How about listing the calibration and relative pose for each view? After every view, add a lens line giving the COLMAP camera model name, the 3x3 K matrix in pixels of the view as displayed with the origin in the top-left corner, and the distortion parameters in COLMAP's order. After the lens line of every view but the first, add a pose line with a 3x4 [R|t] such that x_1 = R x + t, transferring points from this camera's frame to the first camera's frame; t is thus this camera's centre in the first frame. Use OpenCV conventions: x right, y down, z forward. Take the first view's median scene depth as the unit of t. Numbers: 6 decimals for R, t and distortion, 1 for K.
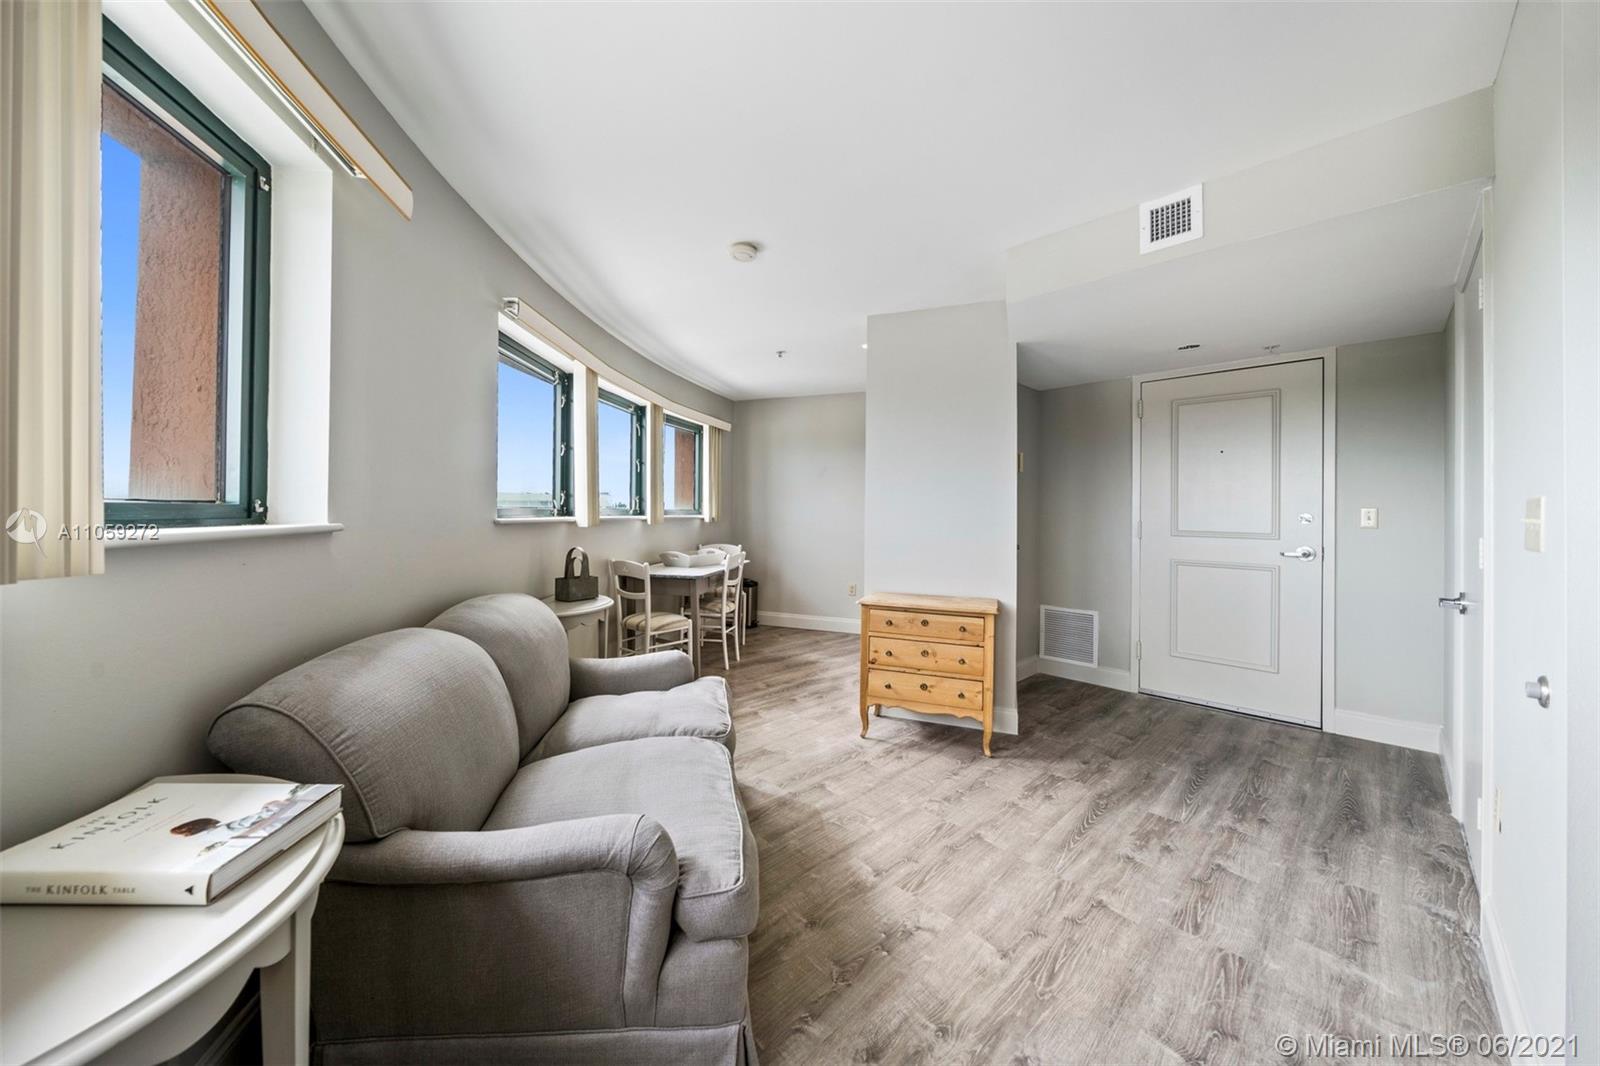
lens RADIAL K [[571.5, 0, 787.7], [0, 571.5, 510.9], [0, 0, 1]] dist [-0.006387, -0.000101]
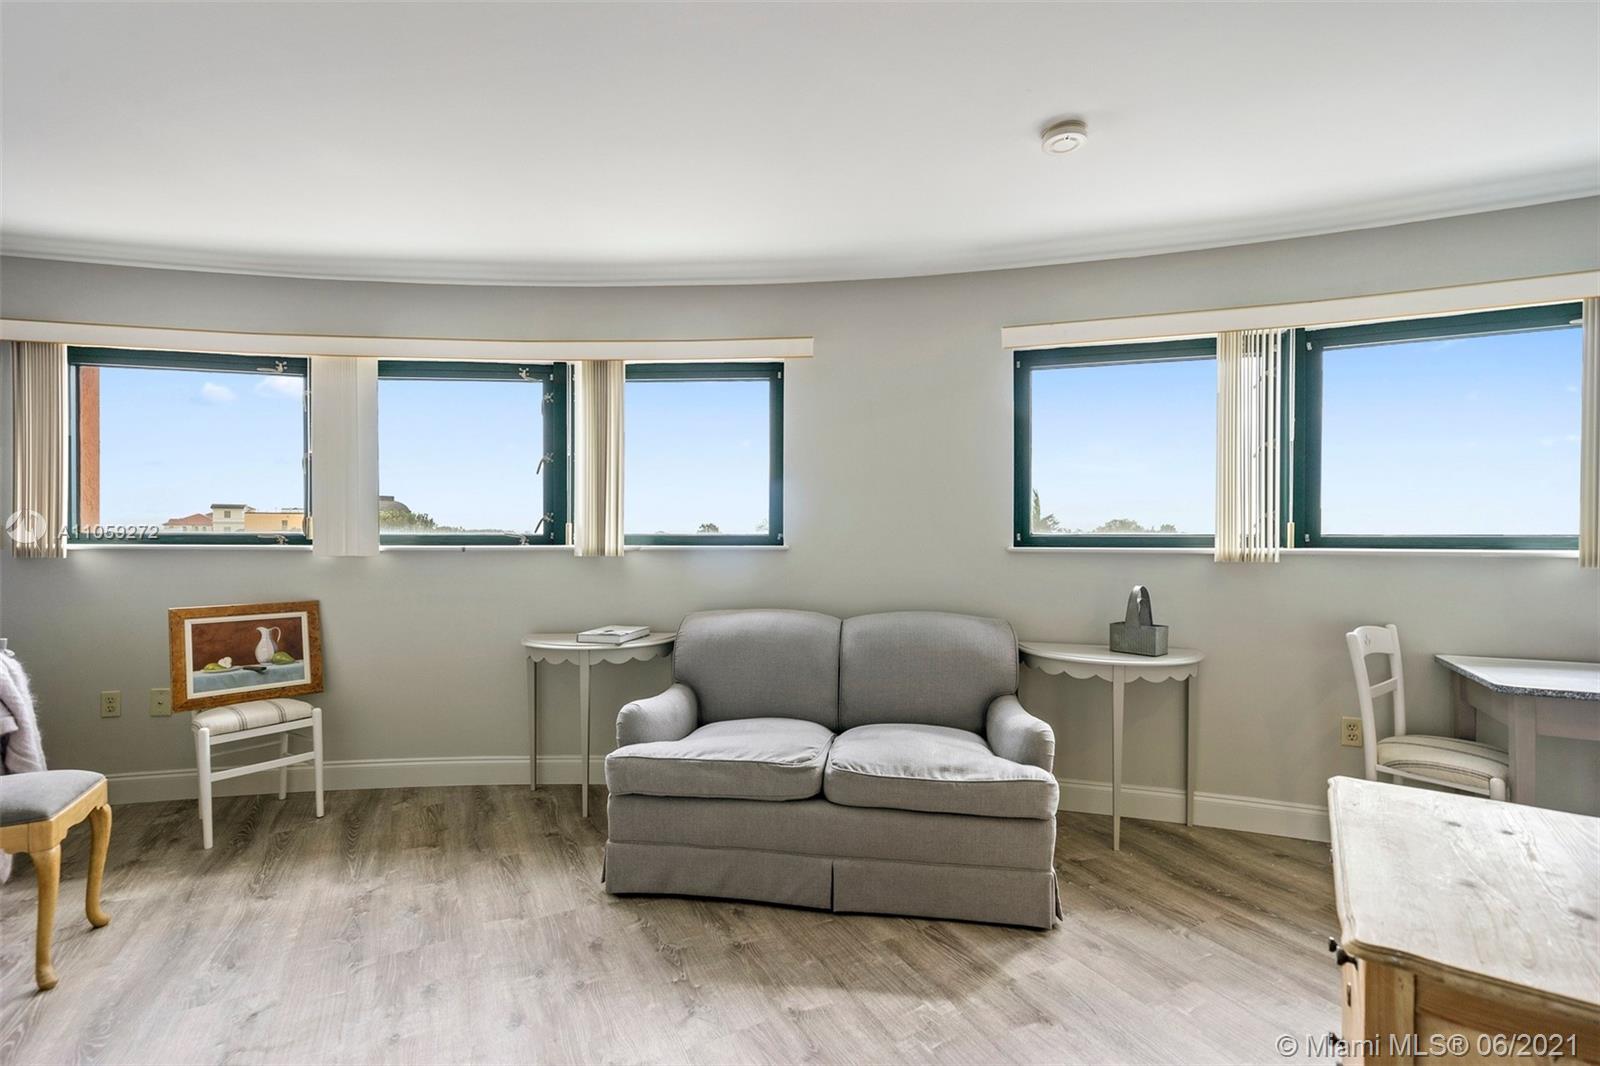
lens RADIAL K [[717.3, 0, 790.7], [0, 717.3, 546.5], [0, 0, 1]] dist [0.002242, -0.000091]
pose [[-0.283281, 0.005104, -0.959023, 0.701046], [-0.002640, 0.999978, 0.006102, 0.005464], [0.959033, 0.004260, -0.283261, 0.824640]]
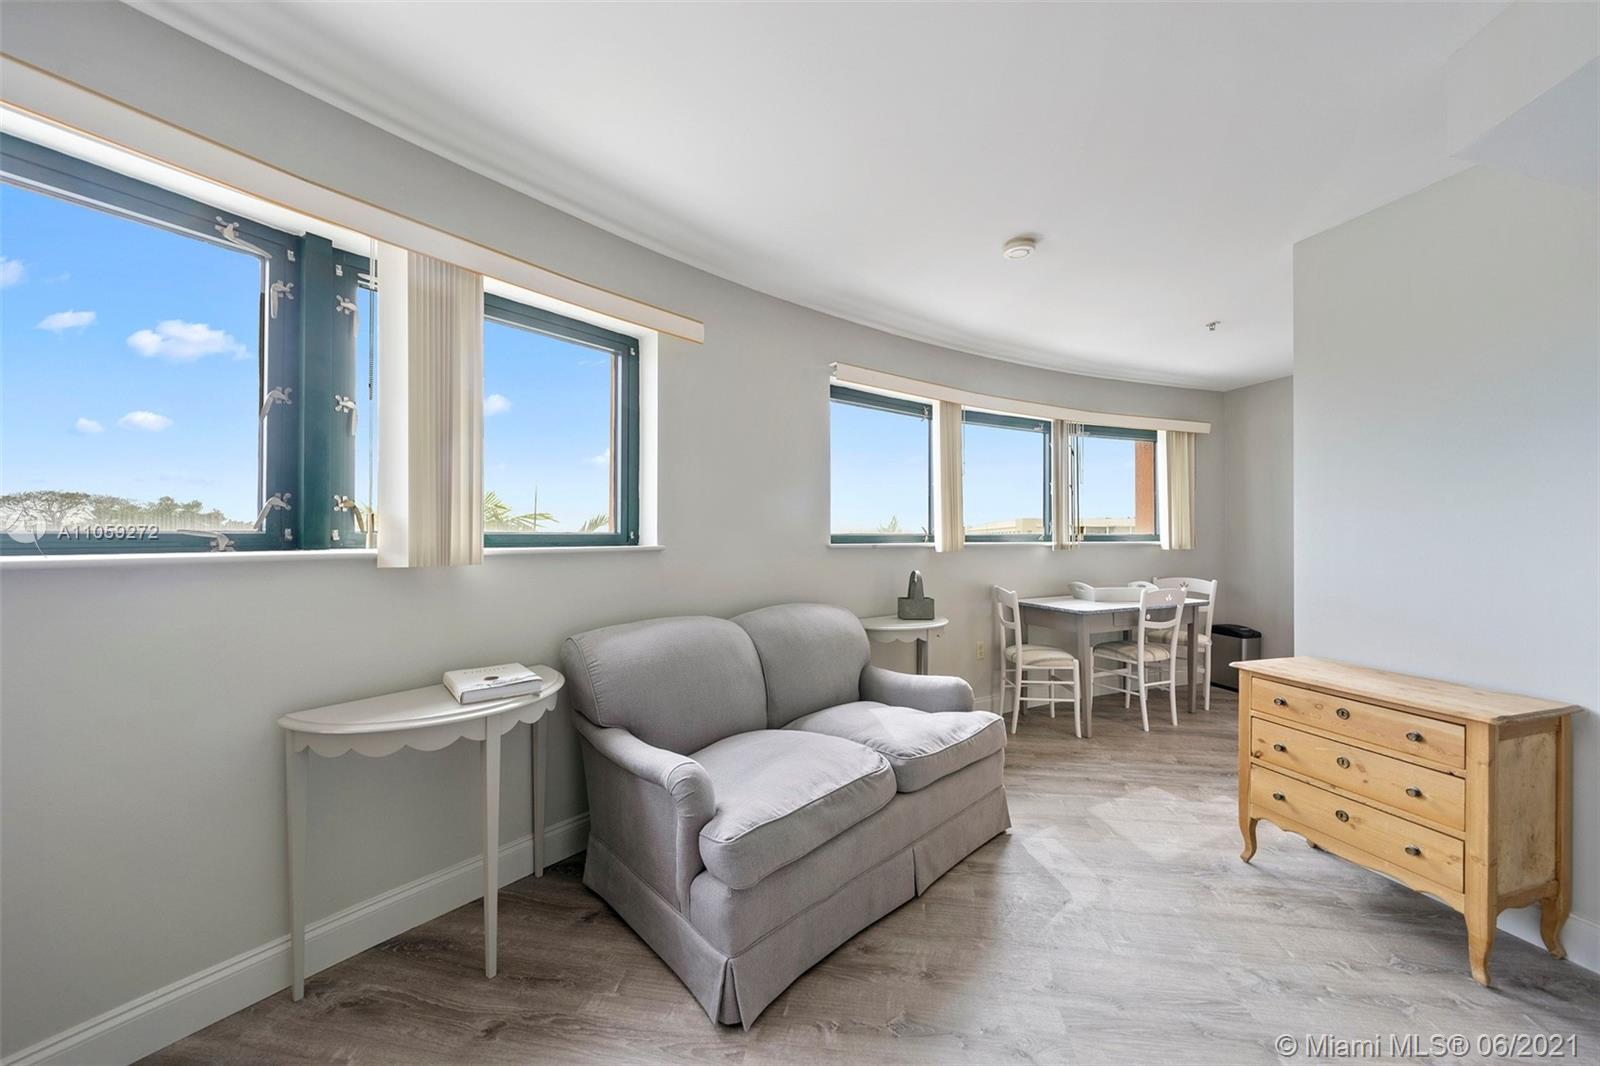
lens RADIAL K [[596.6, 0, 797.5], [0, 596.6, 532.7], [0, 0, 1]] dist [-0.002704, -0.000777]
pose [[0.606000, -0.011367, -0.795383, 0.399668], [0.004745, 0.999932, -0.010676, 0.003161], [0.795450, 0.002696, 0.606013, 0.133709]]
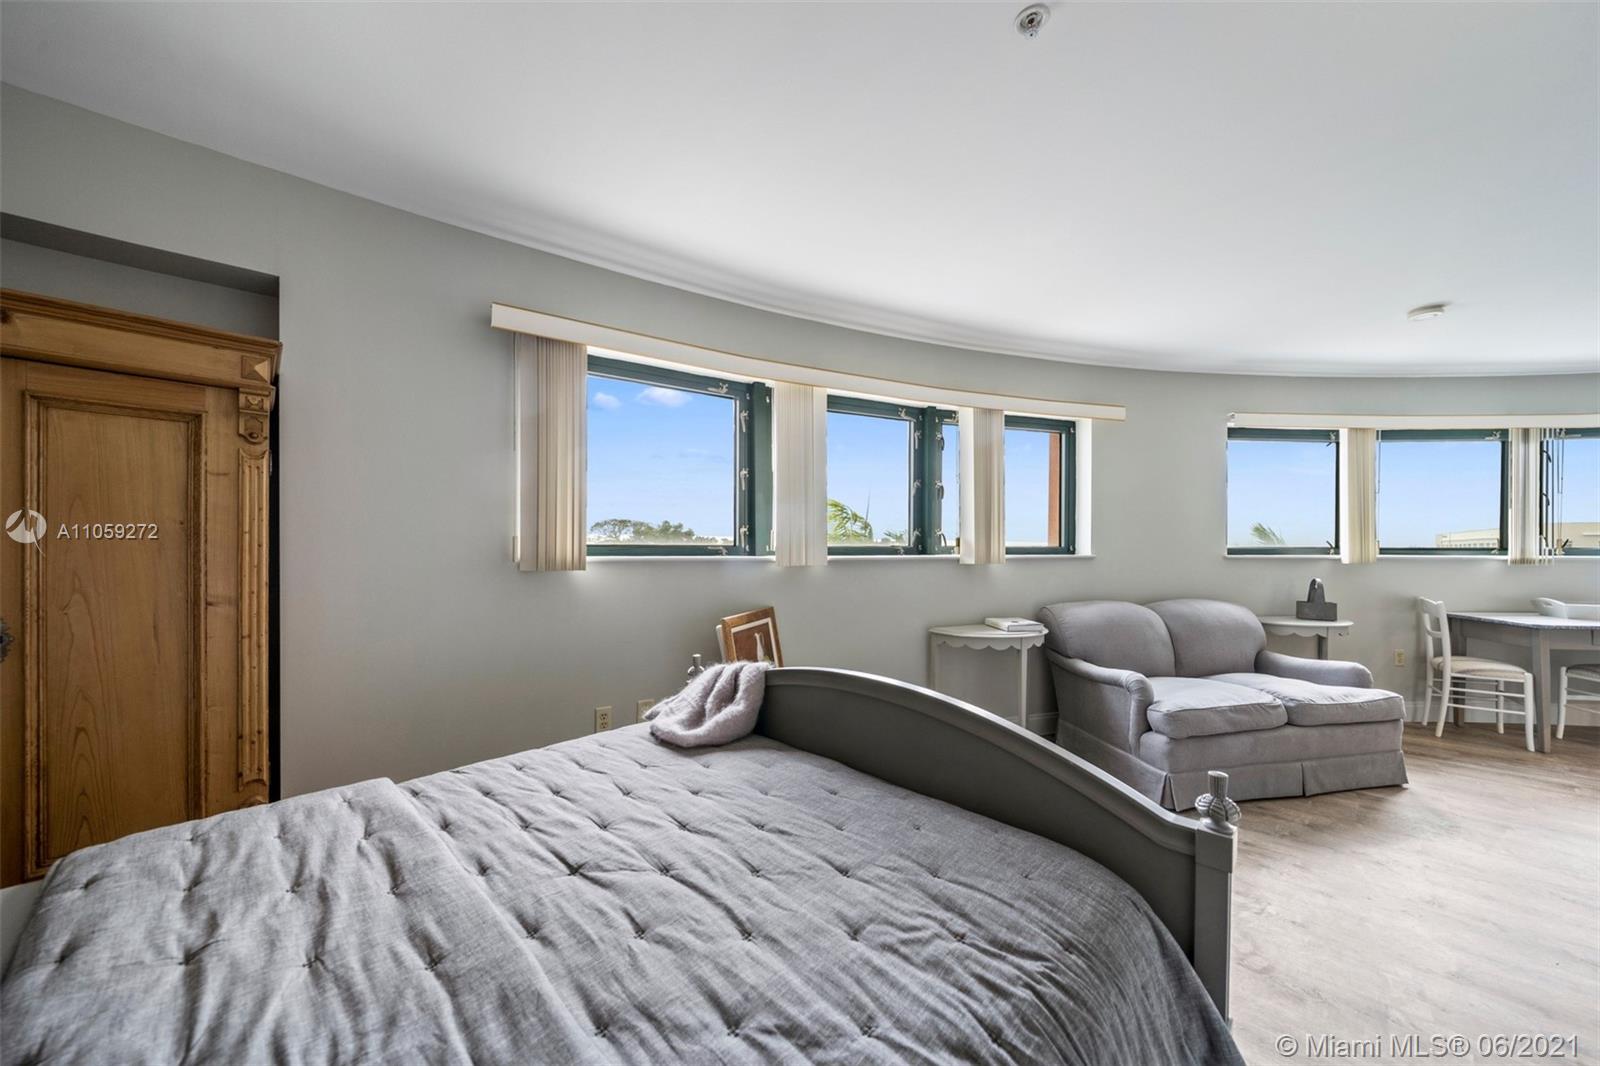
lens RADIAL K [[571.5, 0, 790.6], [0, 571.5, 553.0], [0, 0, 1]] dist [-0.006387, -0.000101]
pose [[0.075322, 0.003271, -0.997154, 0.810215], [-0.000894, 0.999994, 0.003213, 0.003797], [0.997159, 0.000650, 0.075325, -0.266497]]
